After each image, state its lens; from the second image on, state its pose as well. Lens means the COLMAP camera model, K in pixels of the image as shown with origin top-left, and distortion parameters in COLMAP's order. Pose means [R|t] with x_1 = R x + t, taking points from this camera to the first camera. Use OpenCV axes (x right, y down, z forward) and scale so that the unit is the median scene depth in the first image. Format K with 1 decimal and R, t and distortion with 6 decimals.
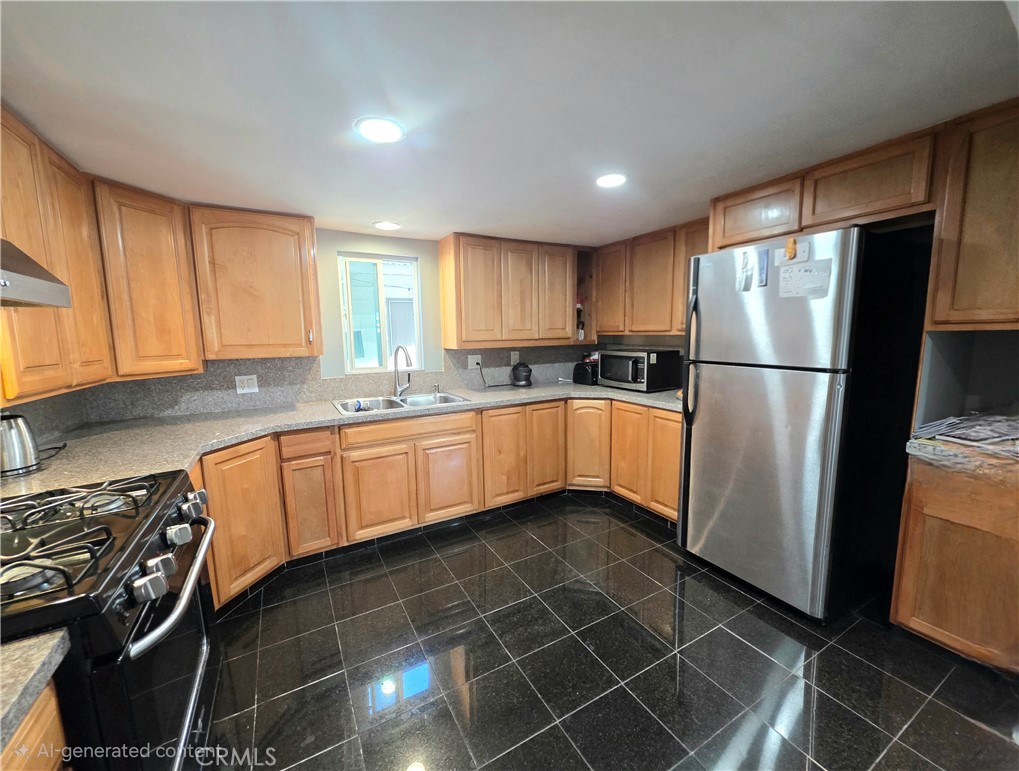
lens RADIAL K [[409.0, 0, 512.9], [0, 409.0, 385.8], [0, 0, 1]] dist [0.008179, 0.000011]
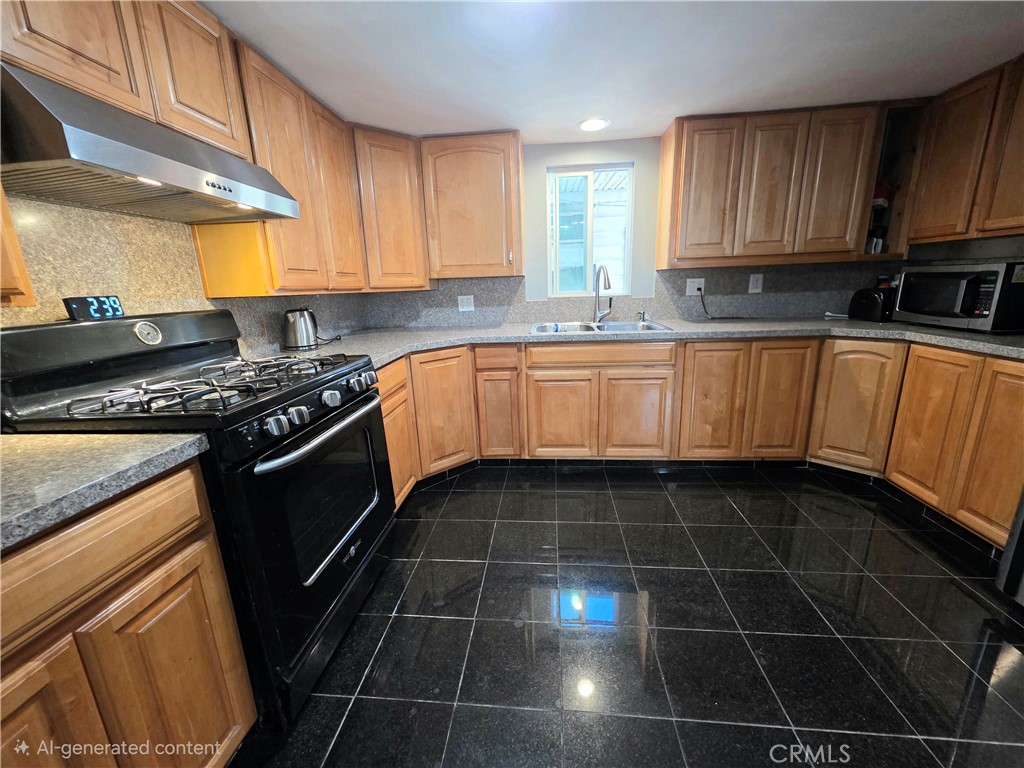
lens RADIAL K [[408.2, 0, 511.0], [0, 408.2, 382.4], [0, 0, 1]] dist [0.004072, 0.000653]
pose [[0.816886, 0.125187, -0.563049, 0.113000], [-0.053999, 0.988474, 0.141432, 0.043779], [0.574265, -0.085129, 0.814231, 0.123233]]
